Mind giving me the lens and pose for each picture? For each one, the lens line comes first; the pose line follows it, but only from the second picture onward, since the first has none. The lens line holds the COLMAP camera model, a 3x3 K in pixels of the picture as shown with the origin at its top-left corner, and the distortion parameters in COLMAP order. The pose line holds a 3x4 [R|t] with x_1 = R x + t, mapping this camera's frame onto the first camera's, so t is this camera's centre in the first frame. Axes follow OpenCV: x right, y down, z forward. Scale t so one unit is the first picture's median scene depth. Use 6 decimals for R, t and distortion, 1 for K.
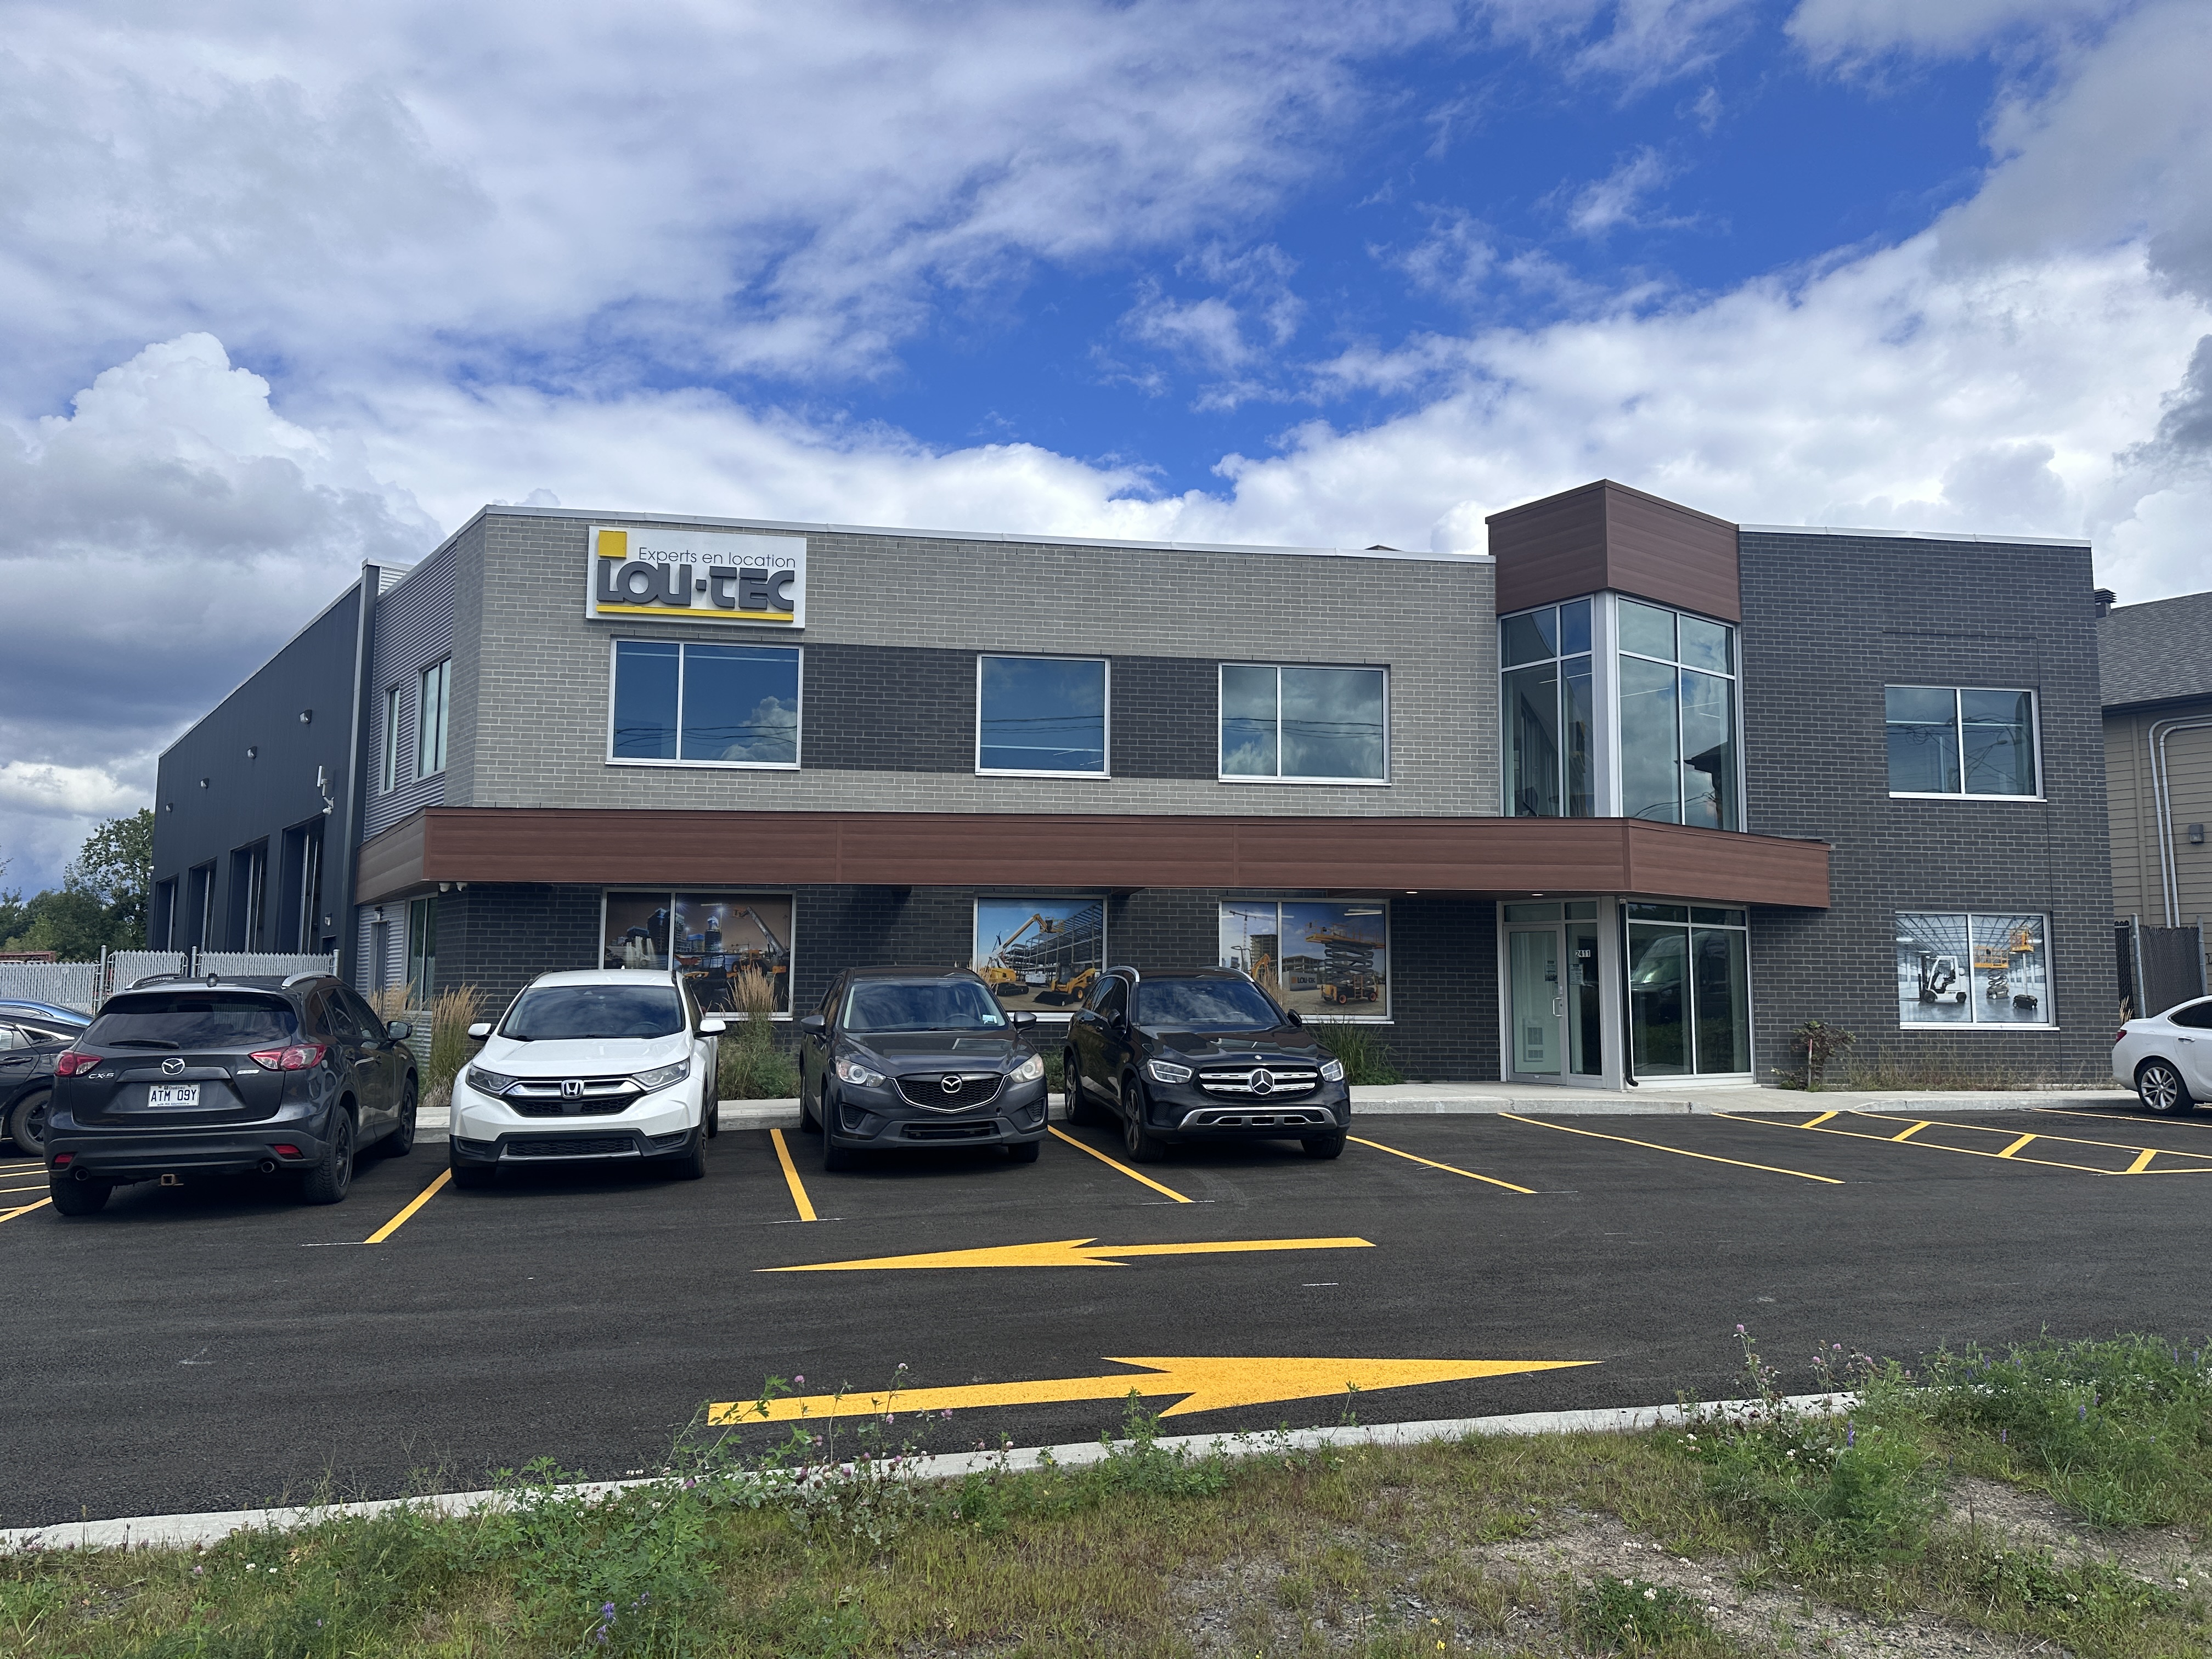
lens RADIAL K [[1520.7, 0, 1106.0], [0, 1520.7, 829.5], [0, 0, 1]] dist [0.079101, 0.001852]
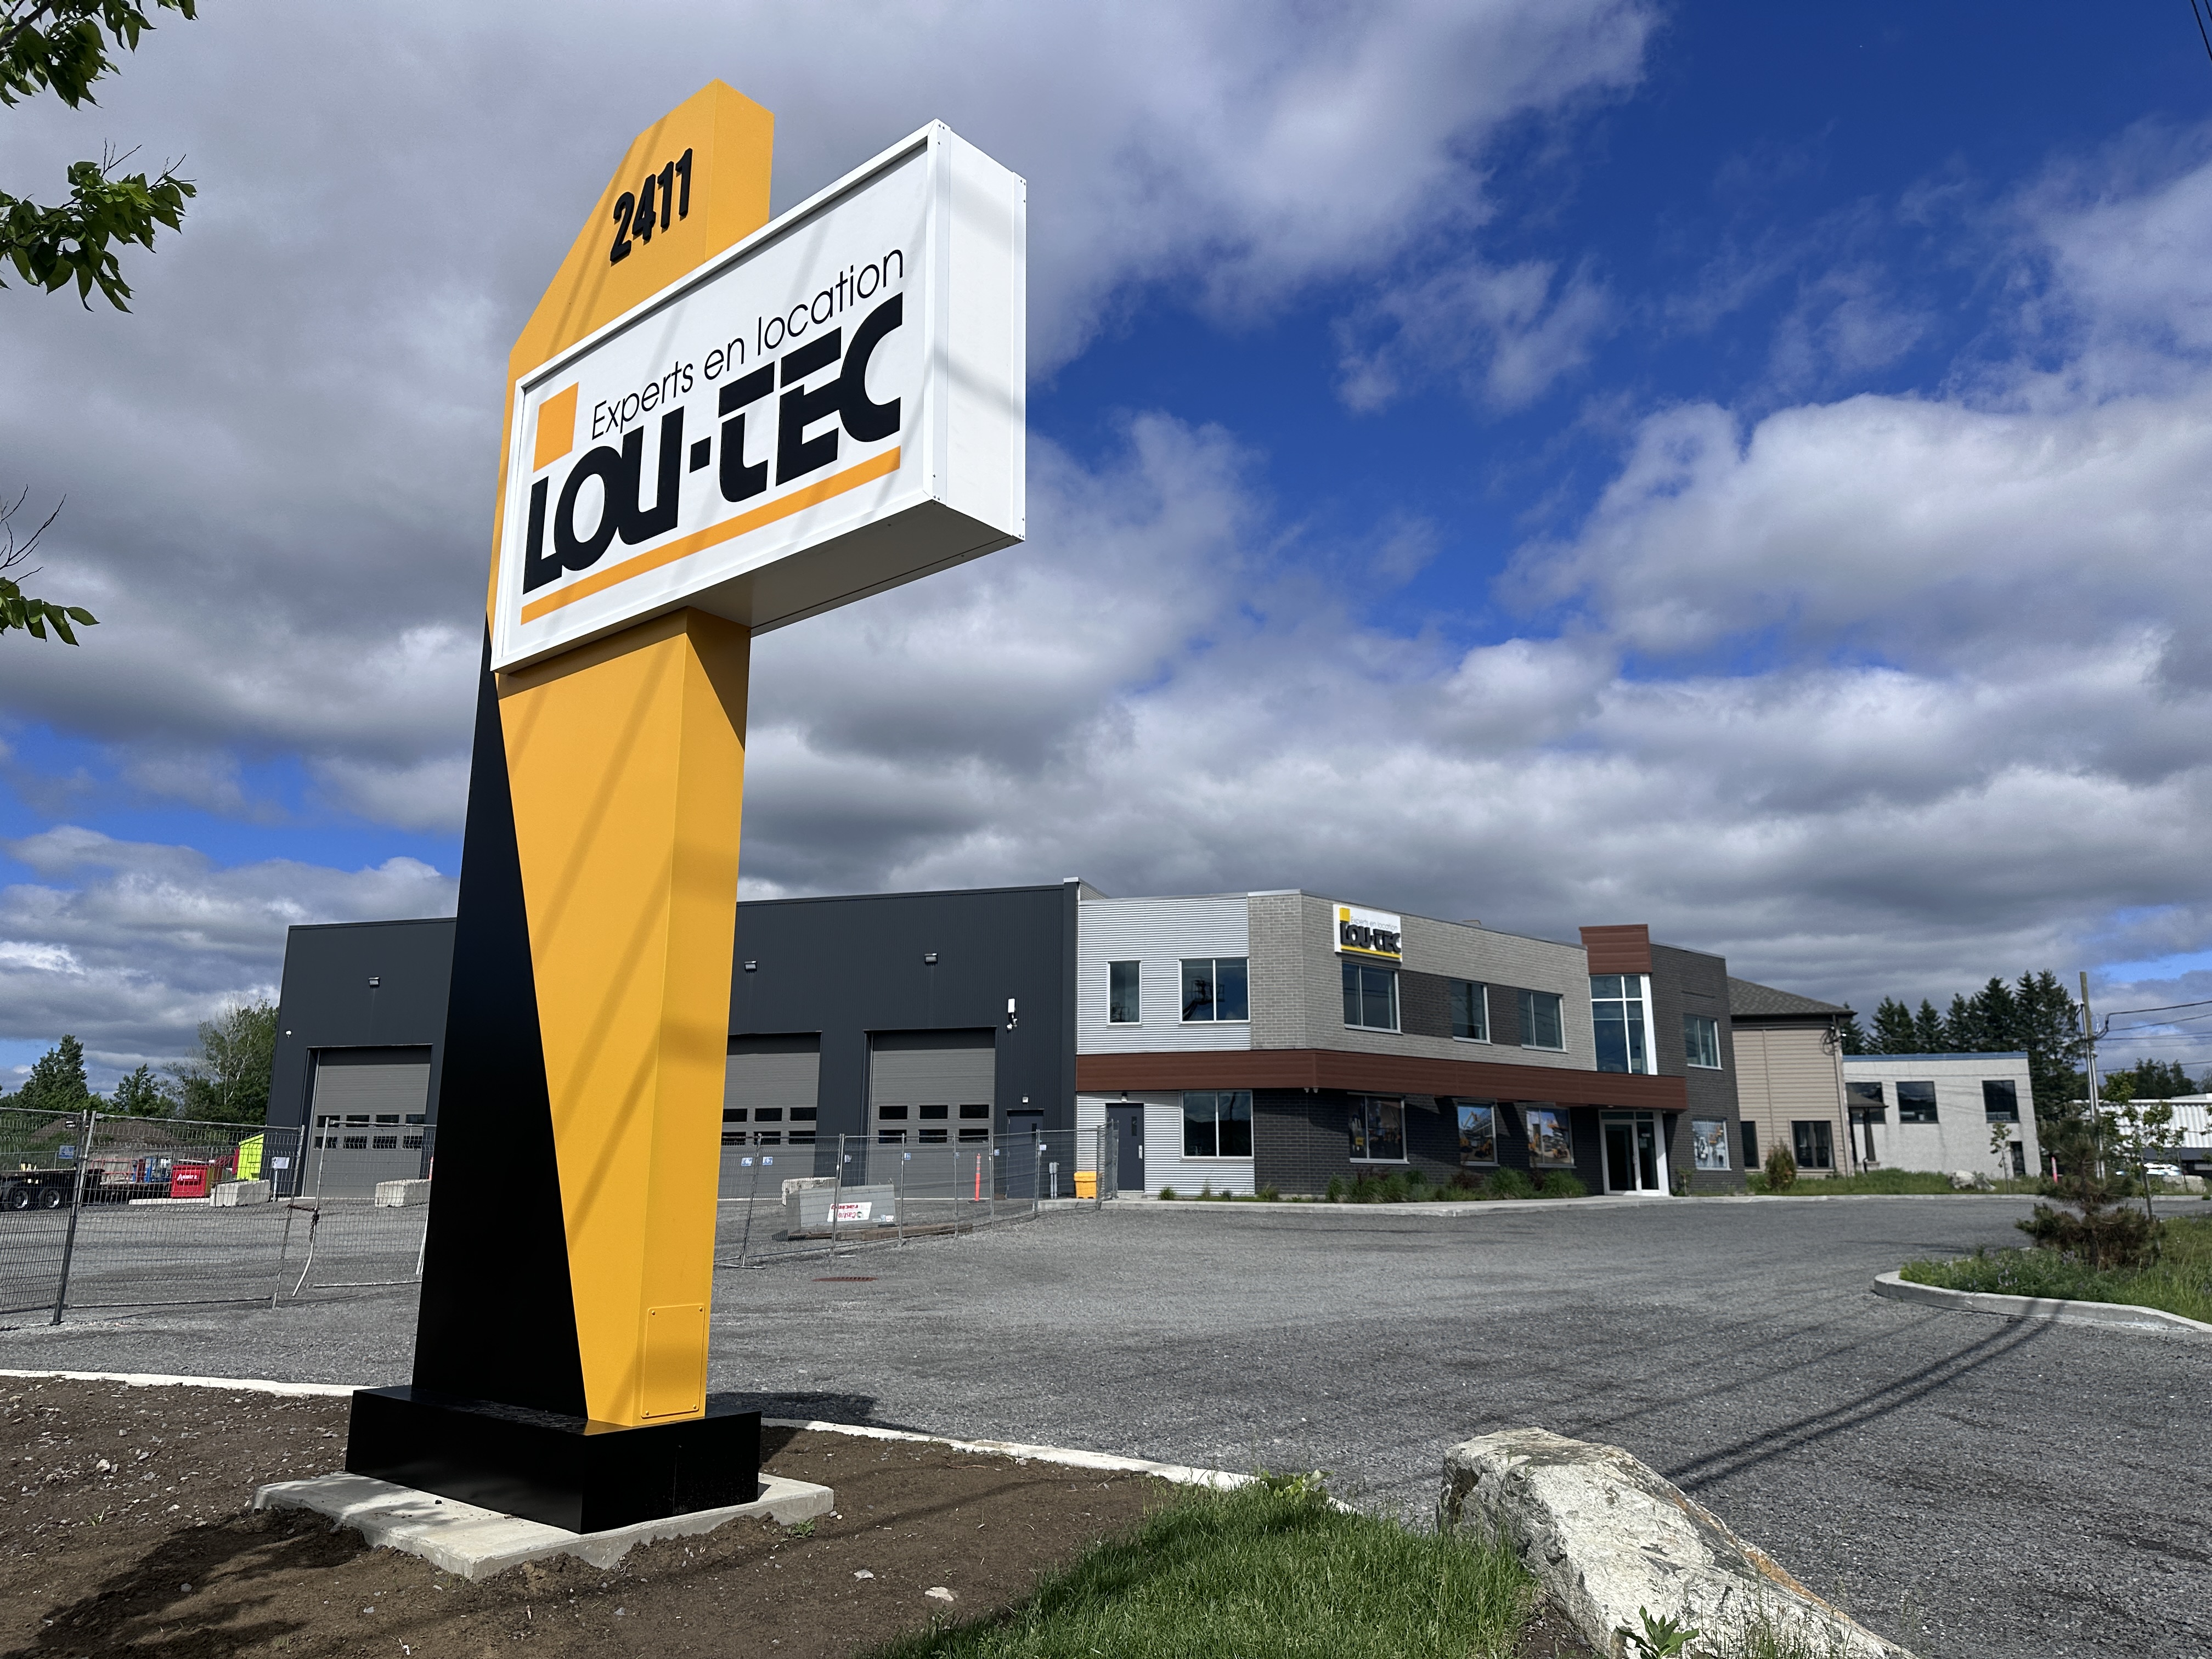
lens RADIAL K [[1524.0, 0, 1096.1], [0, 1524.0, 806.6], [0, 0, 1]] dist [0.087047, -0.002039]
pose [[0.810803, 0.132003, 0.570241, -1.659554], [-0.060049, 0.987857, -0.143293, -0.021470], [-0.582231, 0.081940, 0.808884, -0.398410]]
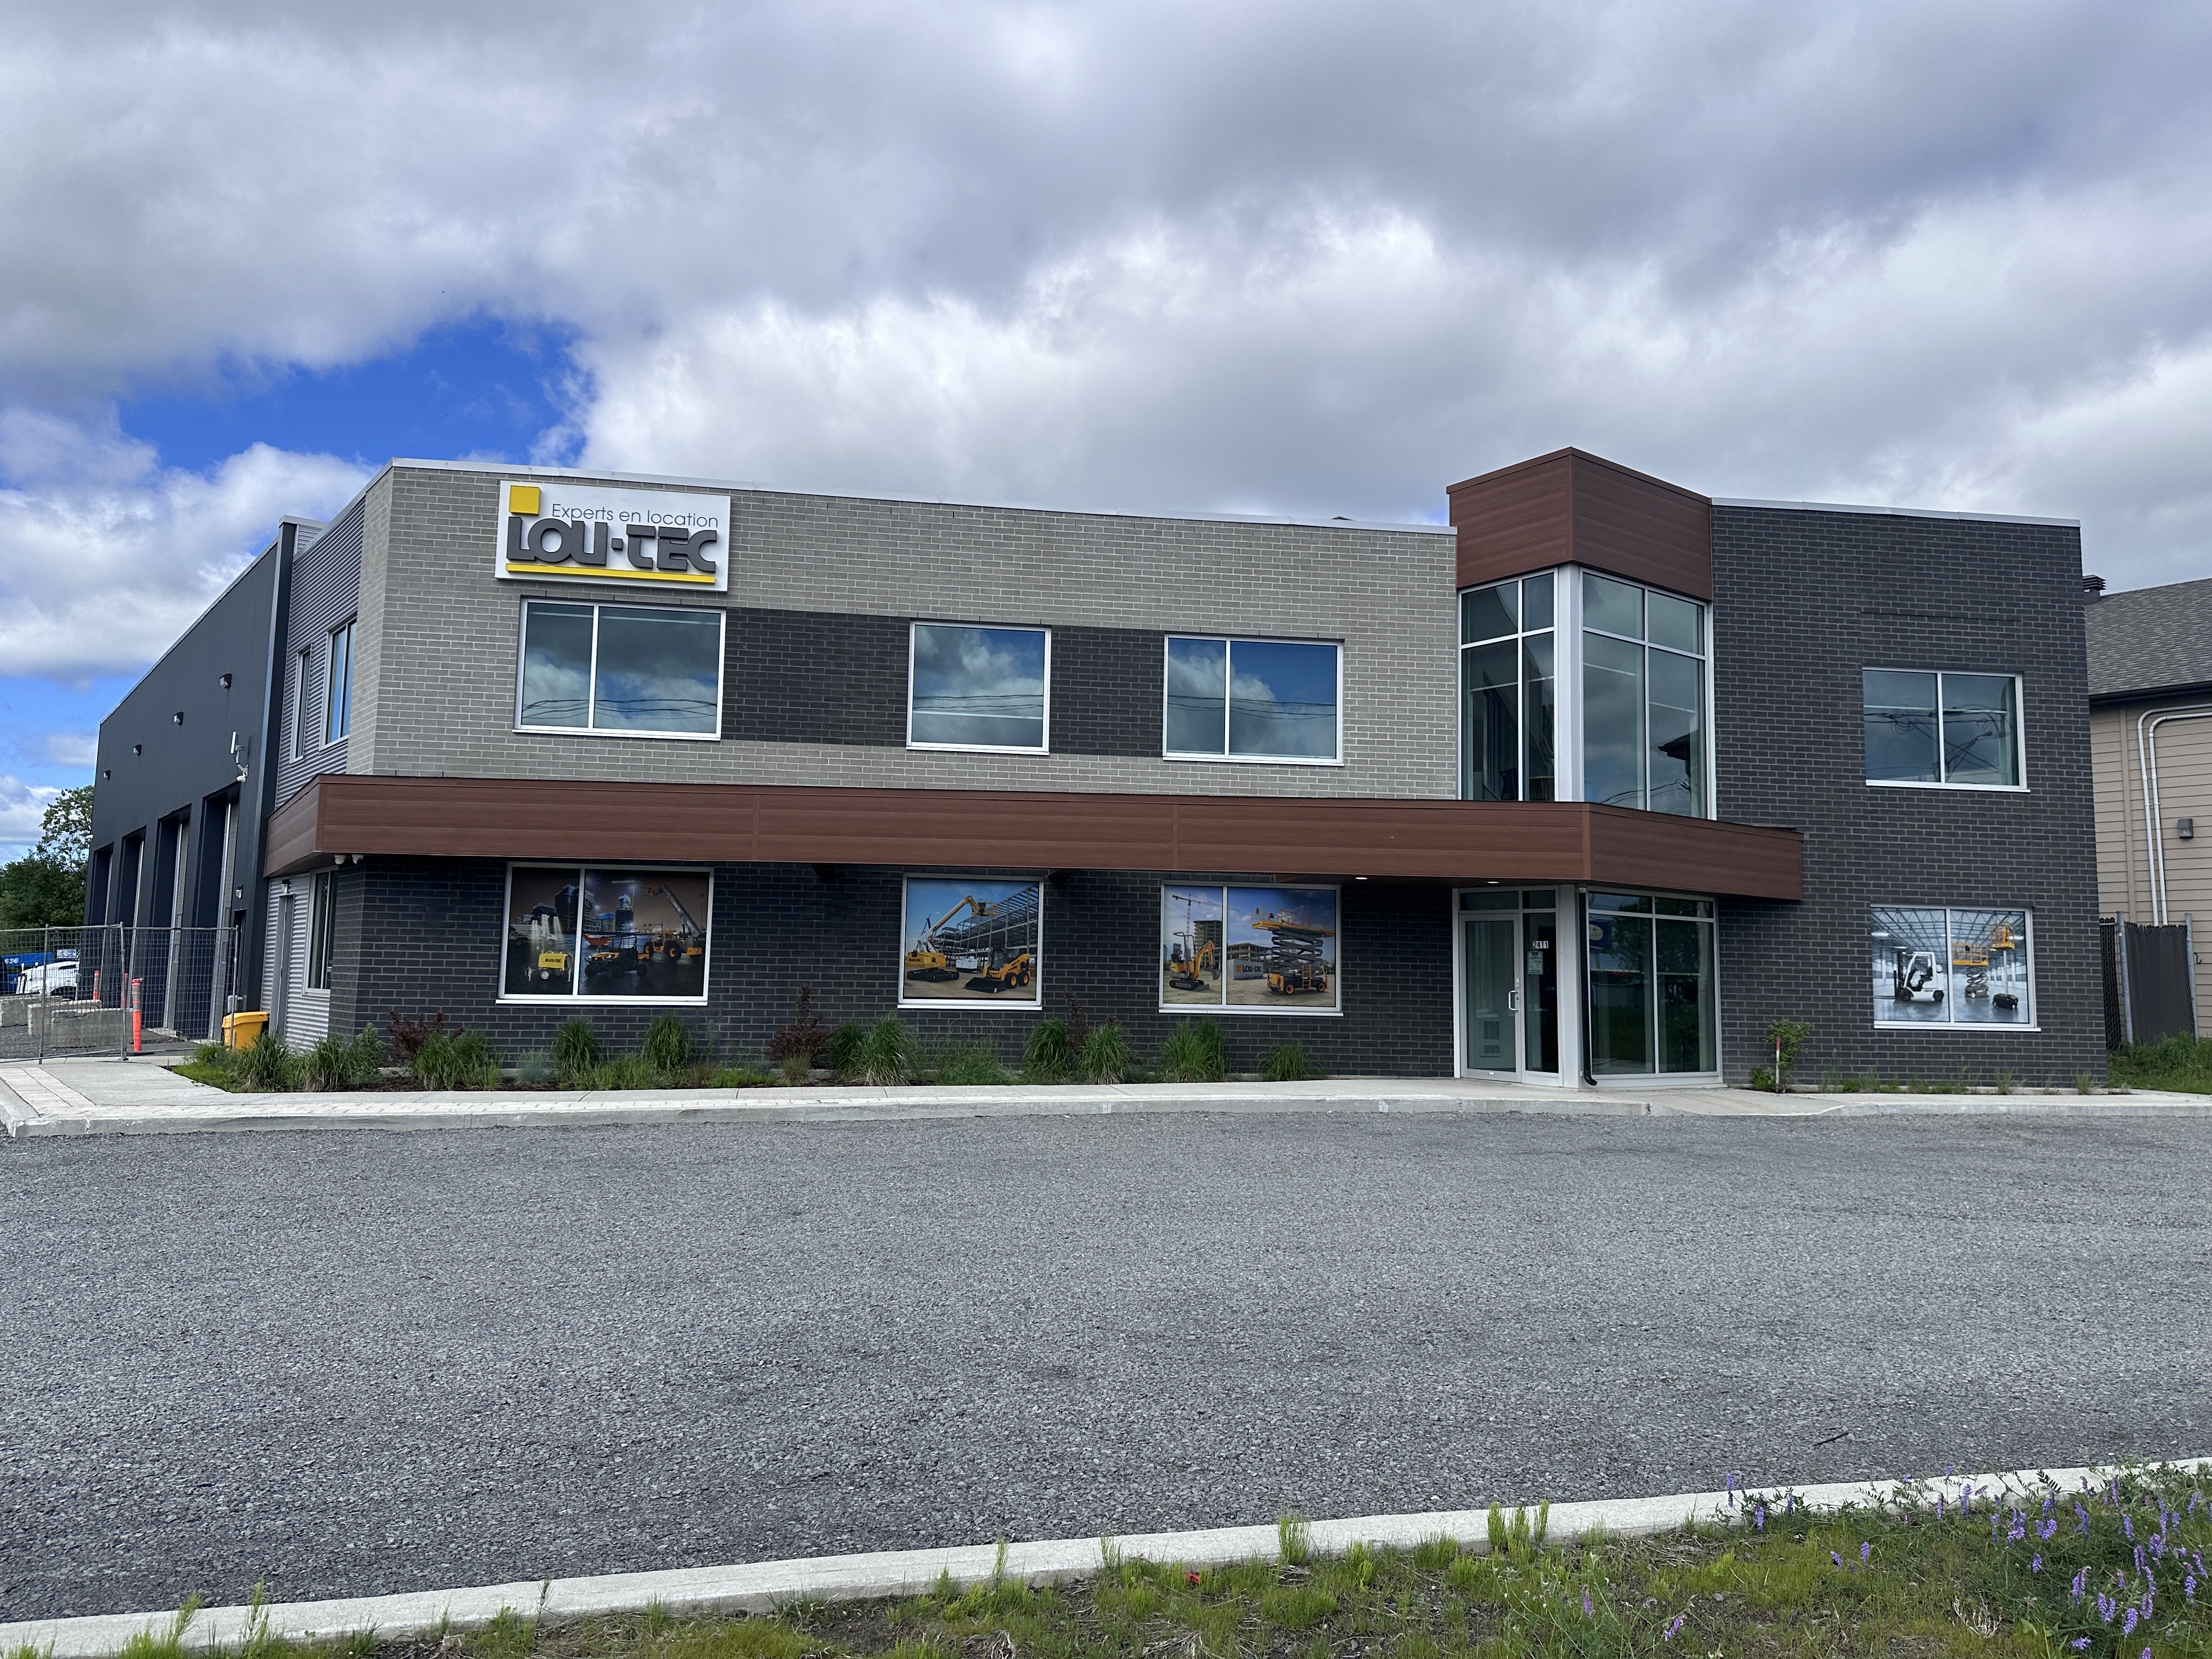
lens RADIAL K [[1524.0, 0, 1096.1], [0, 1524.0, 806.6], [0, 0, 1]] dist [0.087047, -0.002039]
pose [[0.999905, 0.013330, 0.003484, 0.029401], [-0.013323, 0.999909, -0.002114, 0.000727], [-0.003512, 0.002068, 0.999992, 0.045652]]
